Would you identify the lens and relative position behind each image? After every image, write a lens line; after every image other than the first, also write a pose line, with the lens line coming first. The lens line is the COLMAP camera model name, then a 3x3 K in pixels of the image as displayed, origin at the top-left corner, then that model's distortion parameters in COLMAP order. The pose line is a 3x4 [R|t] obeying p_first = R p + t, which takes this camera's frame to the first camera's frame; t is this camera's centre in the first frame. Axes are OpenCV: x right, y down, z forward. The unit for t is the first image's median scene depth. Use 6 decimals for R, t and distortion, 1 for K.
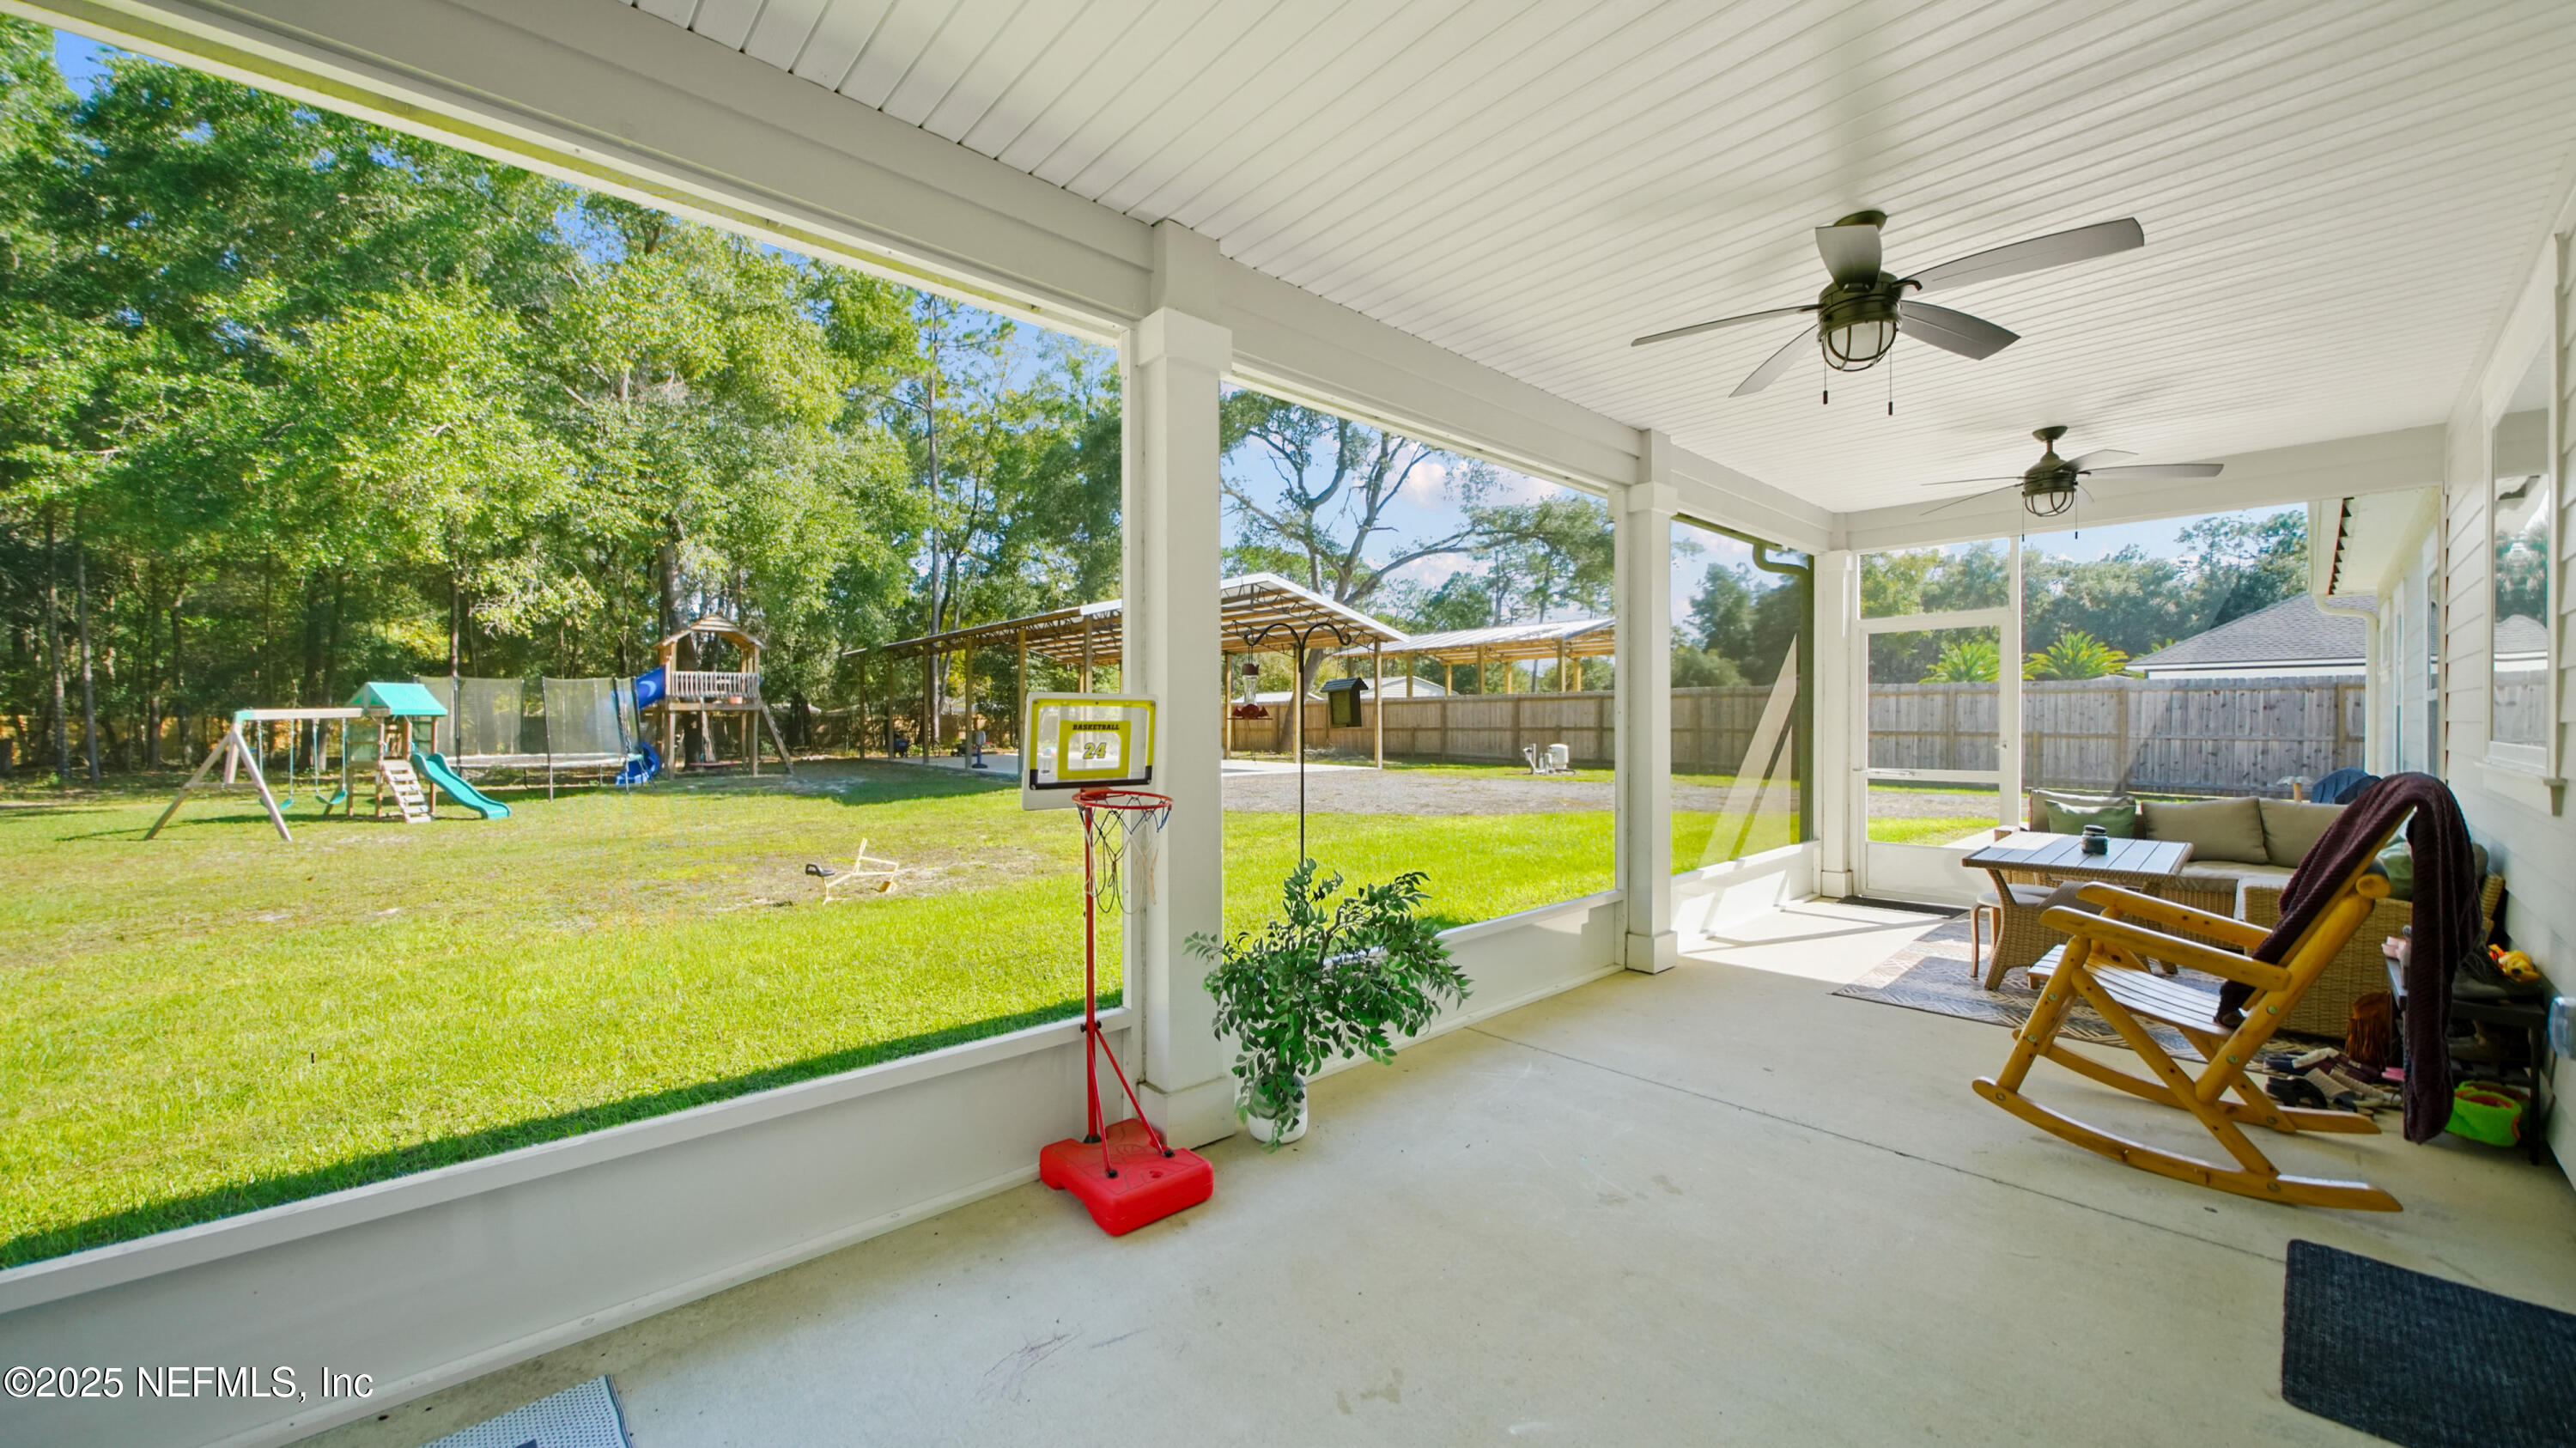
lens RADIAL K [[919.8, 0, 1268.6], [0, 919.8, 722.8], [0, 0, 1]] dist [-0.003599, -0.000674]
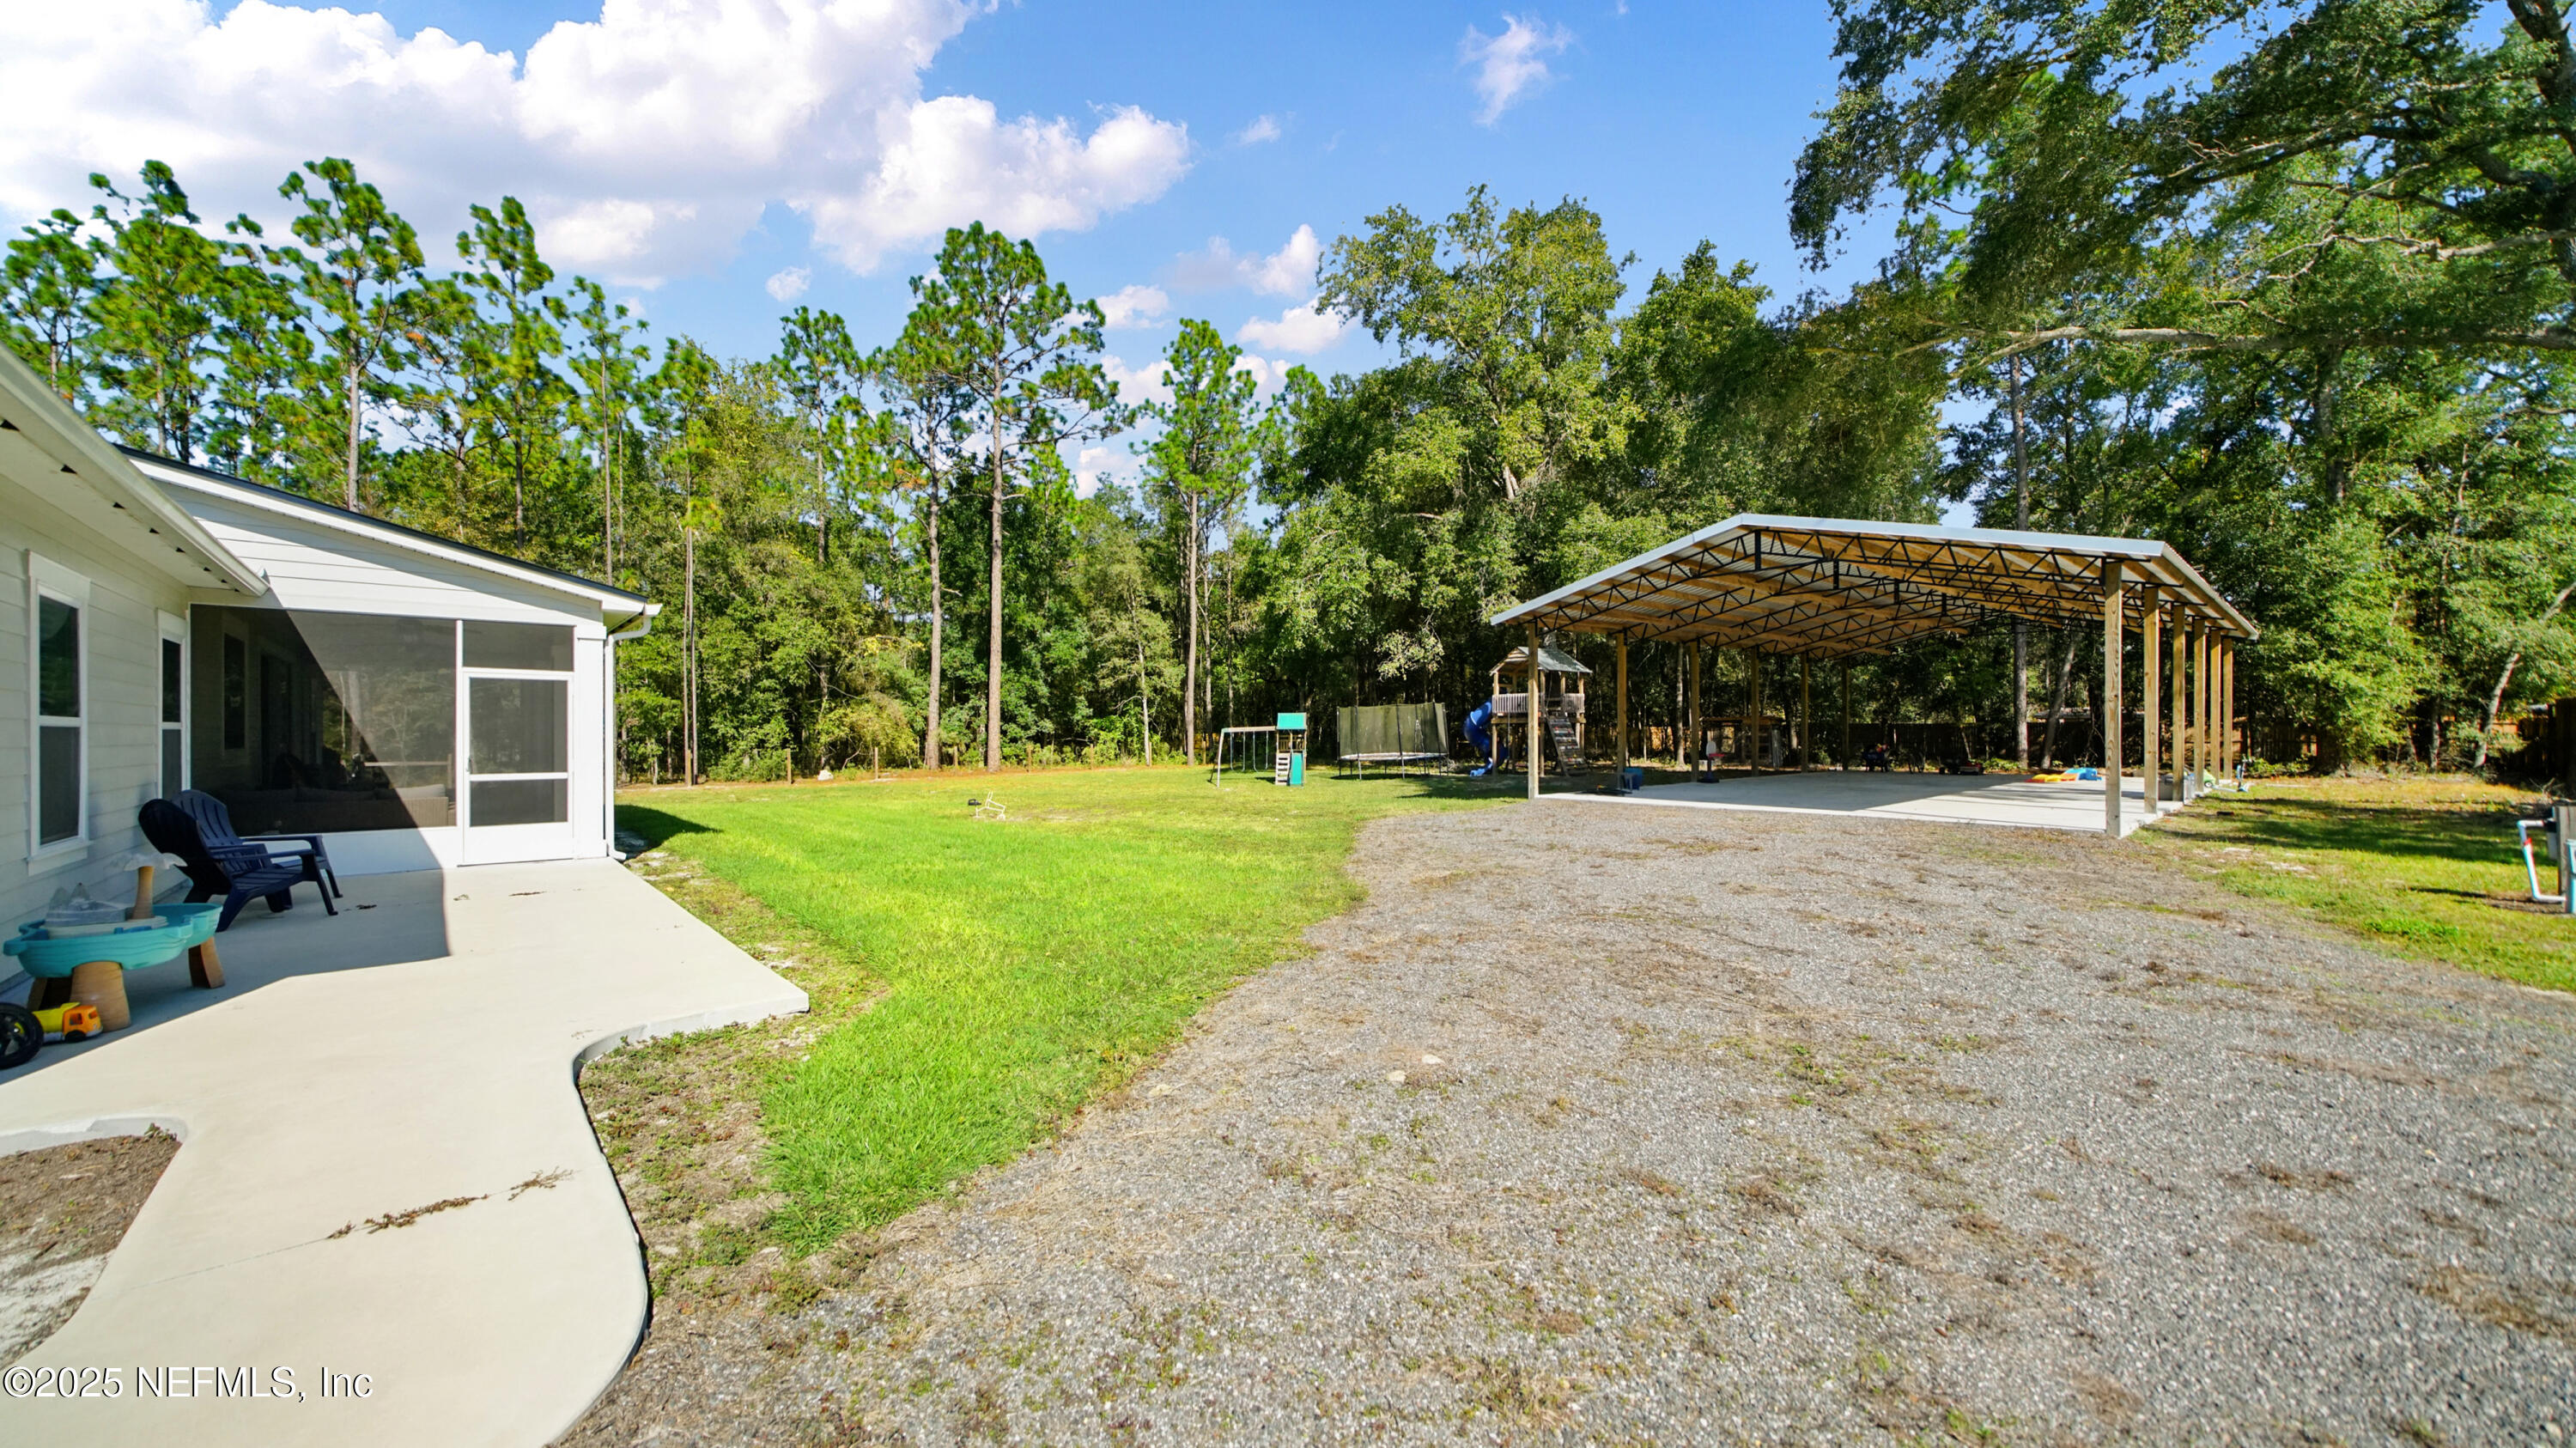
lens RADIAL K [[919.8, 0, 1301.8], [0, 919.8, 728.6], [0, 0, 1]] dist [-0.003599, -0.000674]
pose [[0.029969, -0.002289, -0.999548, 2.194118], [0.003759, 0.999991, -0.002177, -0.013787], [0.999544, -0.003692, 0.029977, 2.173594]]
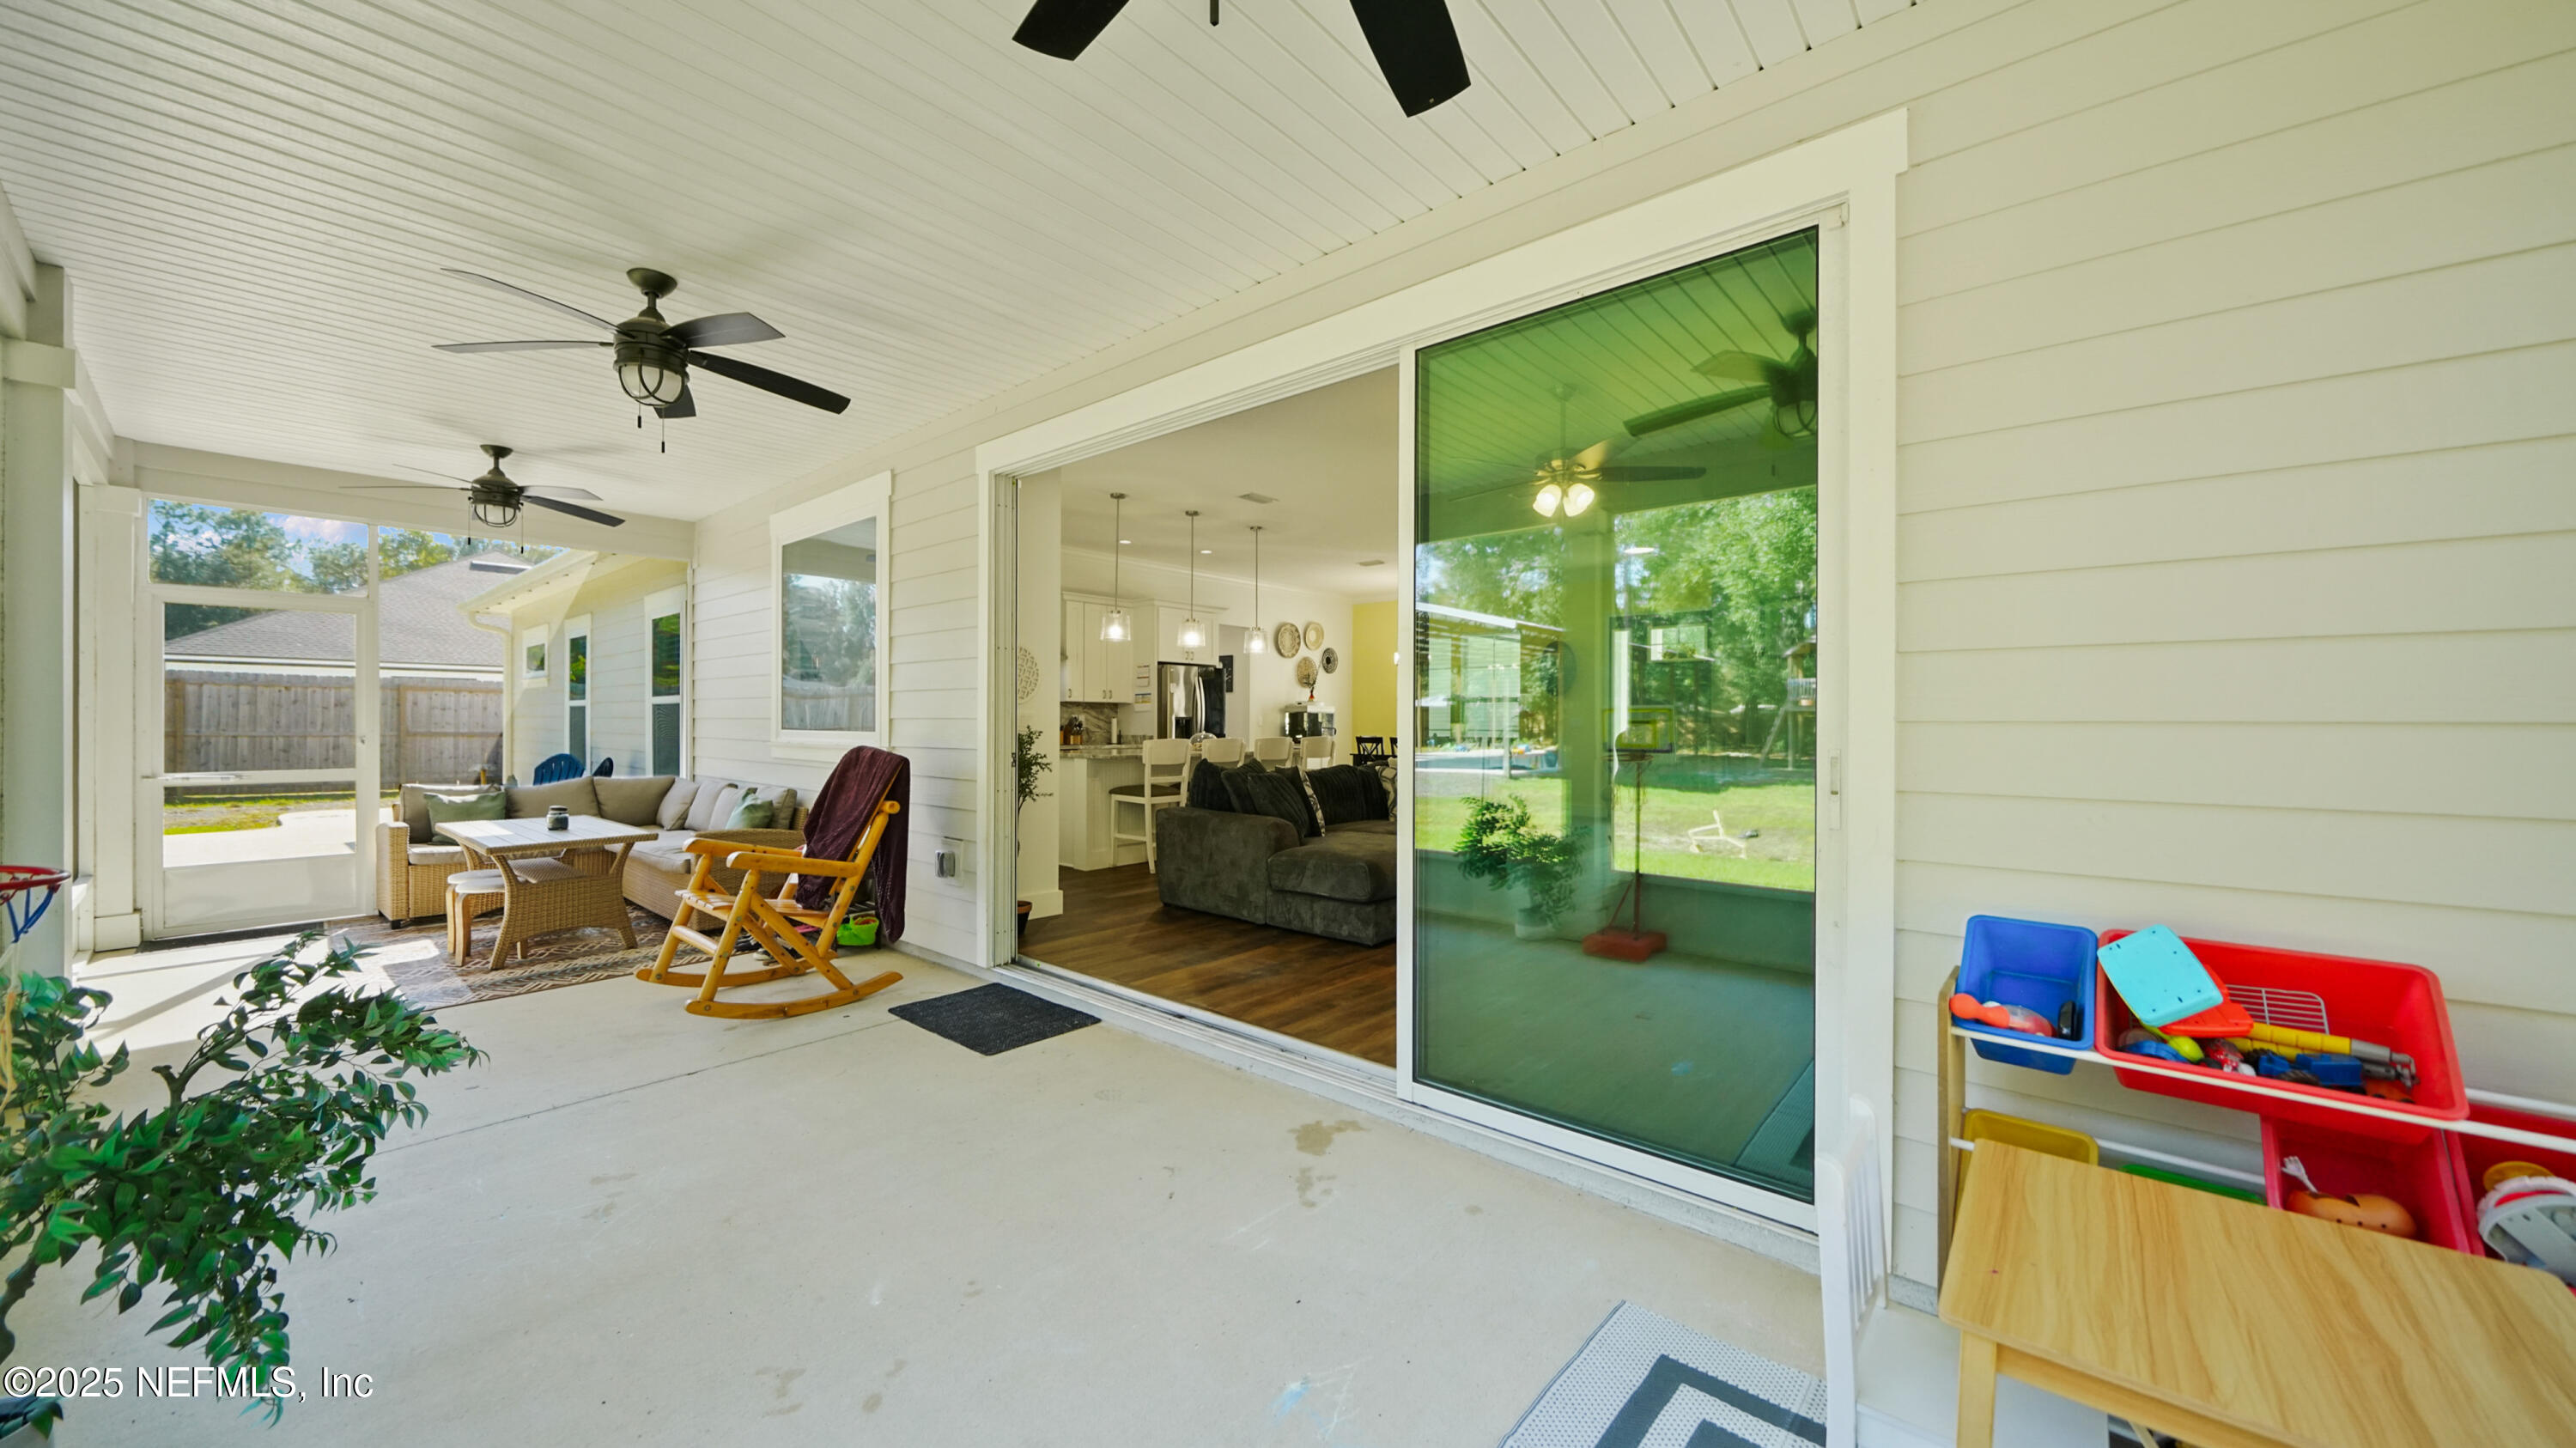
lens RADIAL K [[919.8, 0, 1281.7], [0, 919.8, 733.1], [0, 0, 1]] dist [-0.003599, -0.000674]
pose [[-0.133566, -0.009018, 0.990999, -0.246408], [-0.005337, 0.999951, 0.008380, 0.002563], [-0.991026, -0.004170, -0.133608, 0.157786]]
